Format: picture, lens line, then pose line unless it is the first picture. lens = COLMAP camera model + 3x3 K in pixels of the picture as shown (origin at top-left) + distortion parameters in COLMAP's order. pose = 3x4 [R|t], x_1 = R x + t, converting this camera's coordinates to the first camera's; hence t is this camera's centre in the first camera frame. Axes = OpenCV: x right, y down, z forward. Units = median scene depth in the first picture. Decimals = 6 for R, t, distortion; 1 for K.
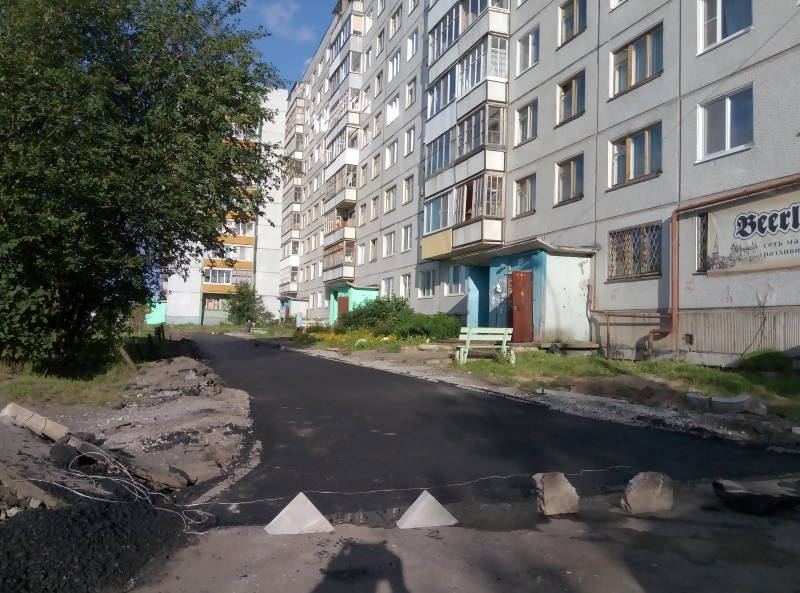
lens RADIAL K [[585.0, 0, 396.0], [0, 585.0, 296.9], [0, 0, 1]] dist [0.041516, -0.046081]
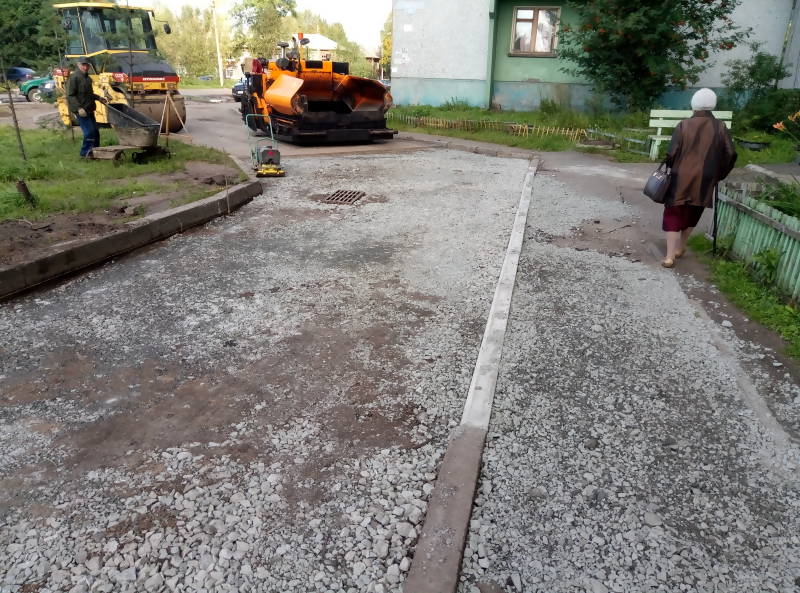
lens RADIAL K [[585.0, 0, 396.0], [0, 585.0, 296.9], [0, 0, 1]] dist [0.041516, -0.046081]
pose [[0.825746, 0.187732, -0.531883, -0.747420], [0.019646, 0.932840, 0.359754, 0.109249], [0.563699, -0.307515, 0.766601, 2.764762]]
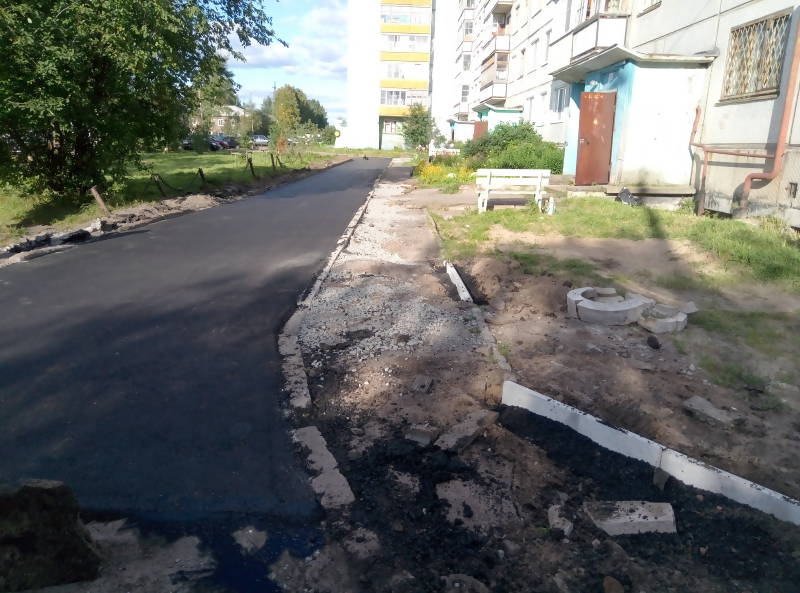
lens RADIAL K [[585.0, 0, 396.0], [0, 585.0, 296.9], [0, 0, 1]] dist [0.041516, -0.046081]
pose [[0.938719, 0.086605, -0.333626, 0.215898], [0.015455, 0.956371, 0.291747, -0.013776], [0.344337, -0.279024, 0.896425, 0.121828]]
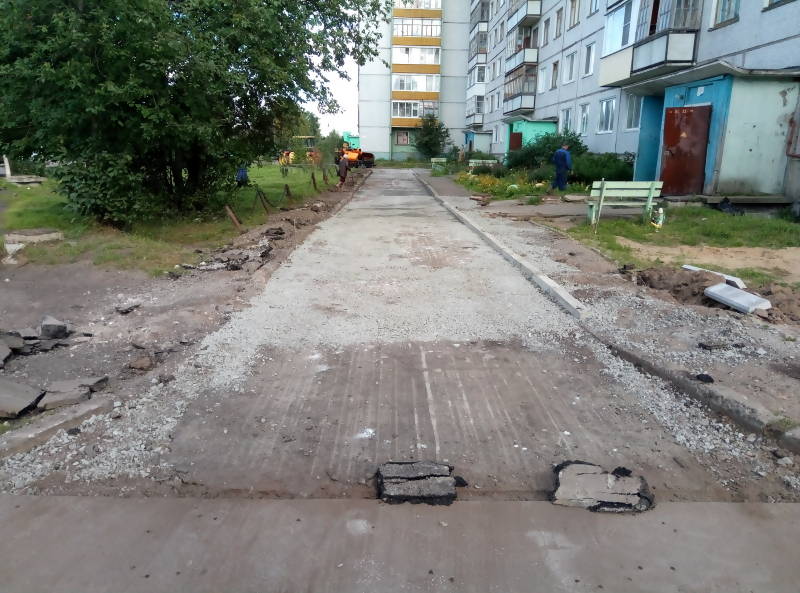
lens RADIAL K [[585.0, 0, 396.0], [0, 585.0, 296.9], [0, 0, 1]] dist [0.041516, -0.046081]
pose [[0.943012, 0.067695, -0.325801, 0.096966], [0.026642, 0.960585, 0.276706, -0.023052], [0.331691, -0.269617, 0.904040, 0.062533]]
